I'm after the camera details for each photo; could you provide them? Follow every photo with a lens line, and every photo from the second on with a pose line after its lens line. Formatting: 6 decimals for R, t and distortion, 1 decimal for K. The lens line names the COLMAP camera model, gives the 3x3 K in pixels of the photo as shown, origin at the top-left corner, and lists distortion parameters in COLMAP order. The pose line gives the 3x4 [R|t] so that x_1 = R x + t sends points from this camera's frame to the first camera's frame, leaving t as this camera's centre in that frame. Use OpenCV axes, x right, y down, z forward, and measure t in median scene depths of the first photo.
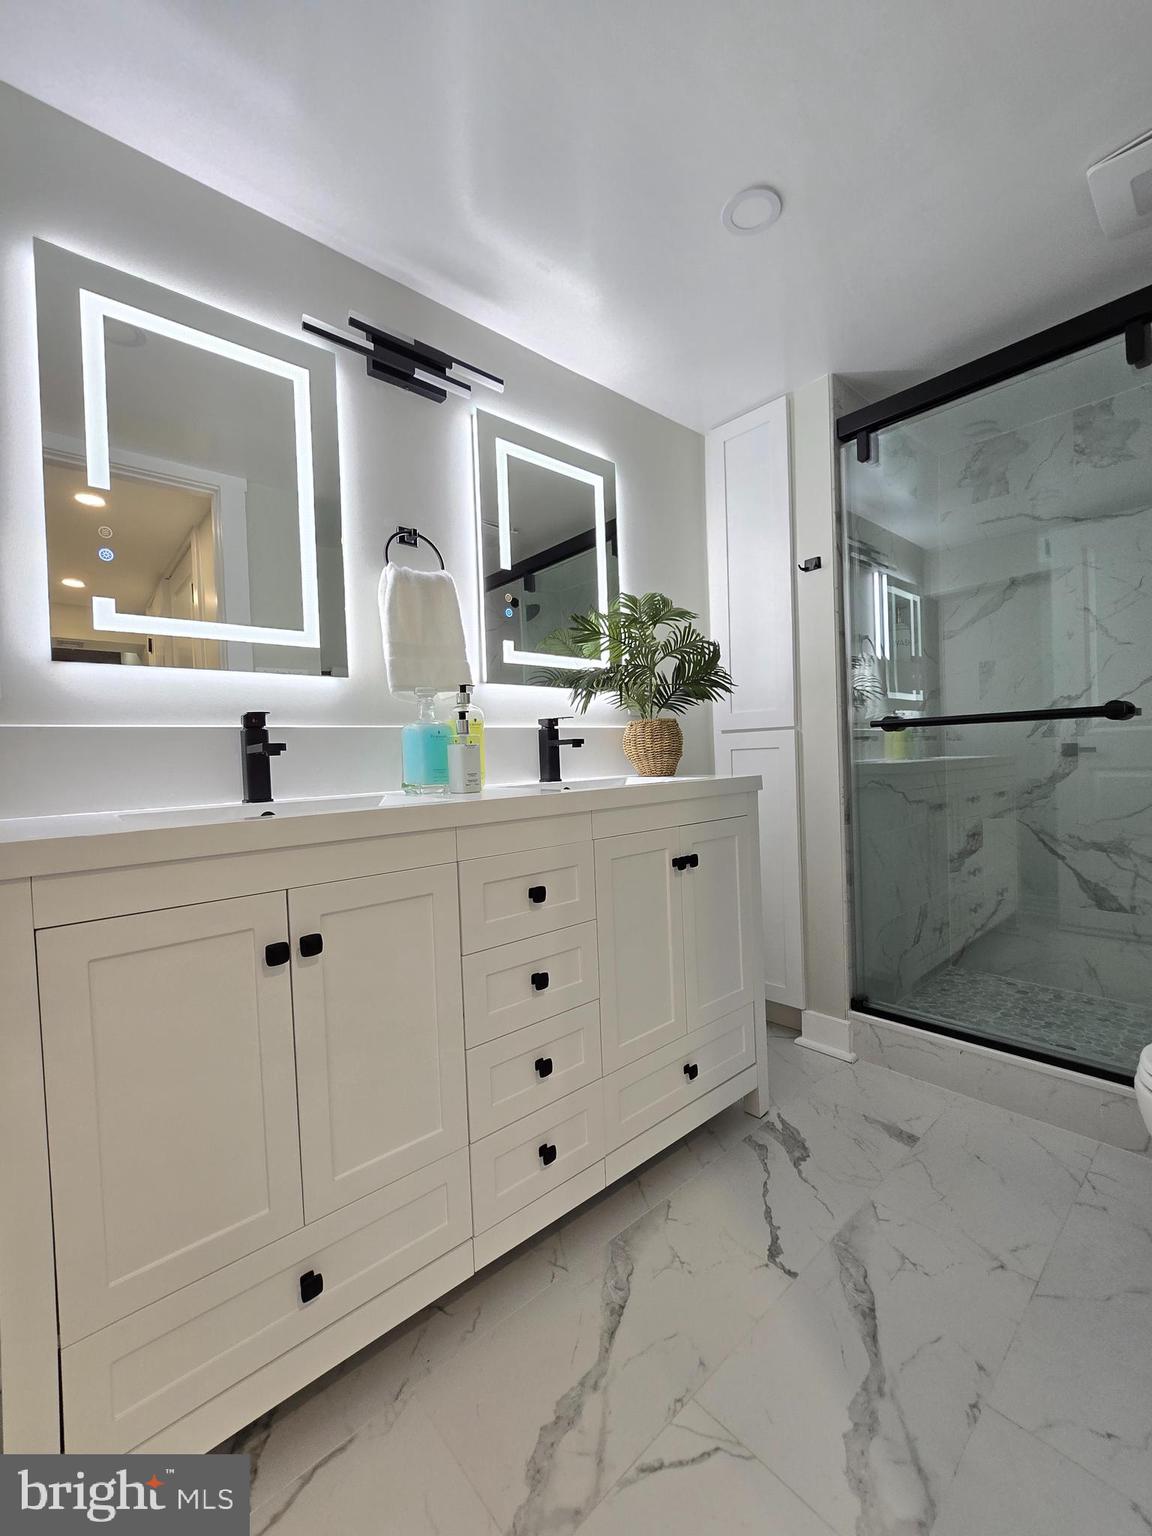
lens RADIAL K [[629.6, 0, 575.8], [0, 629.6, 764.8], [0, 0, 1]] dist [-0.001866, 0.003611]
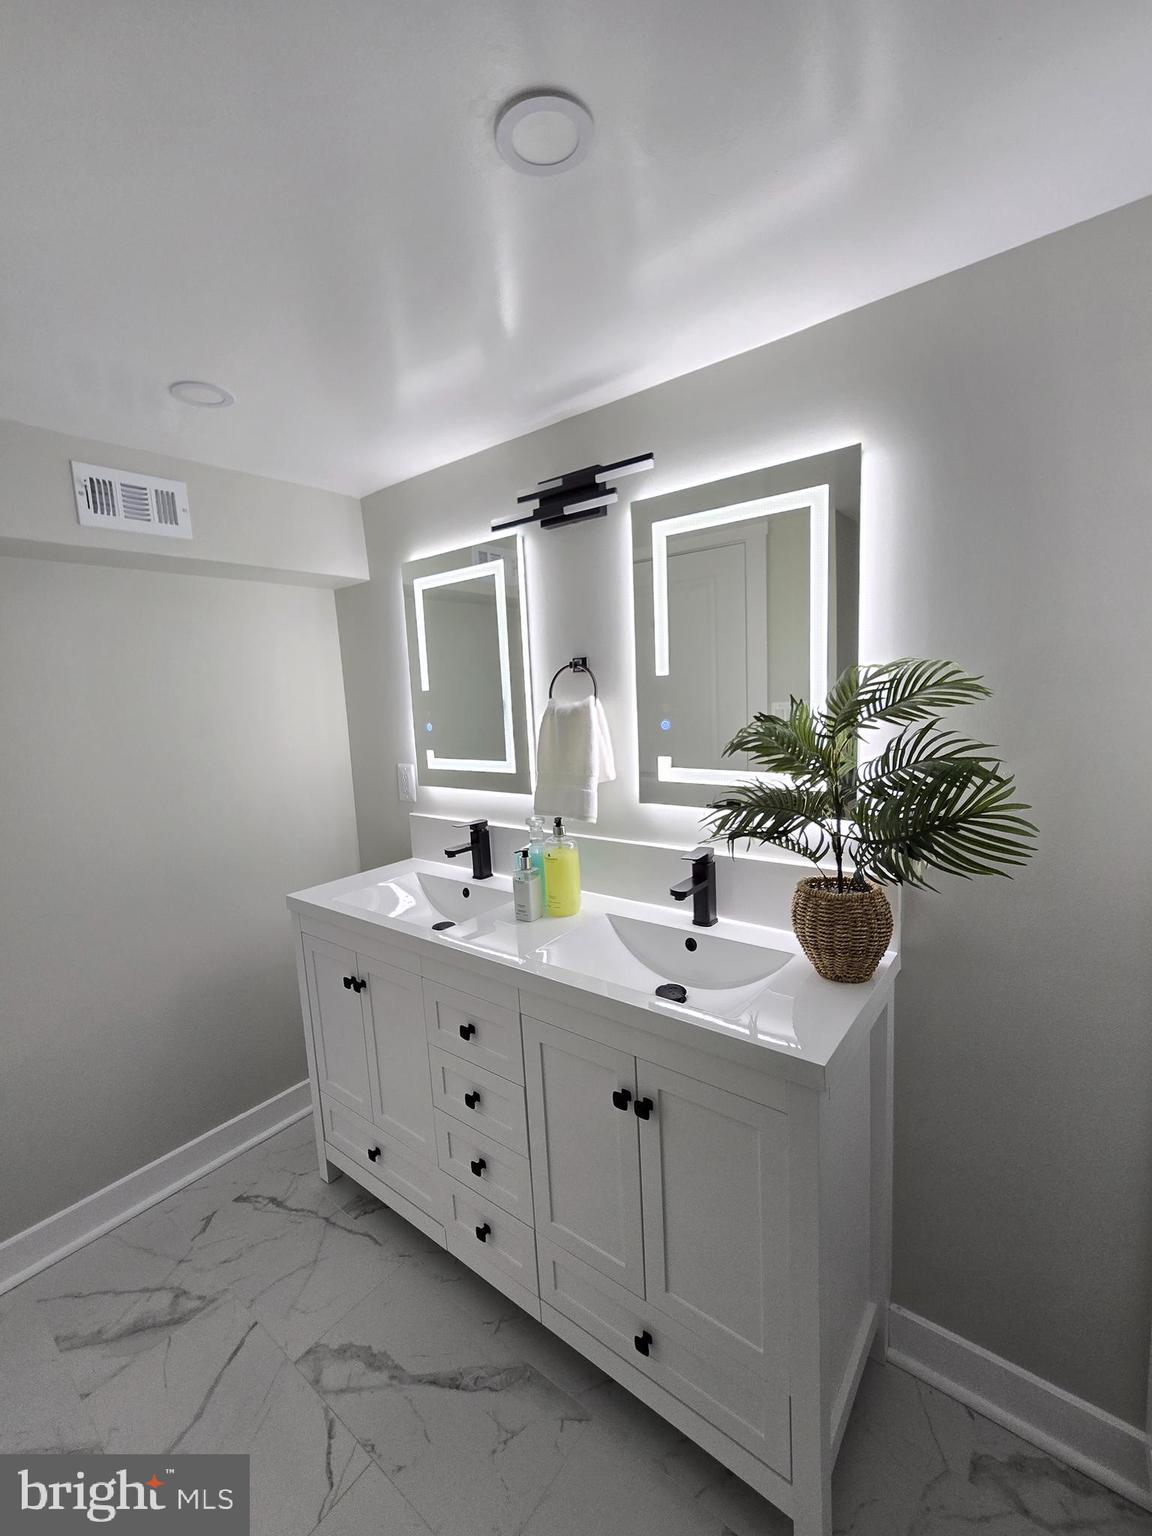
lens RADIAL K [[629.6, 0, 575.8], [0, 629.6, 764.8], [0, 0, 1]] dist [-0.001866, 0.003611]
pose [[0.191113, 0.151006, -0.969883, 0.756160], [0.033676, 0.986505, 0.160229, -0.342477], [0.980990, -0.063284, 0.183448, 0.732949]]
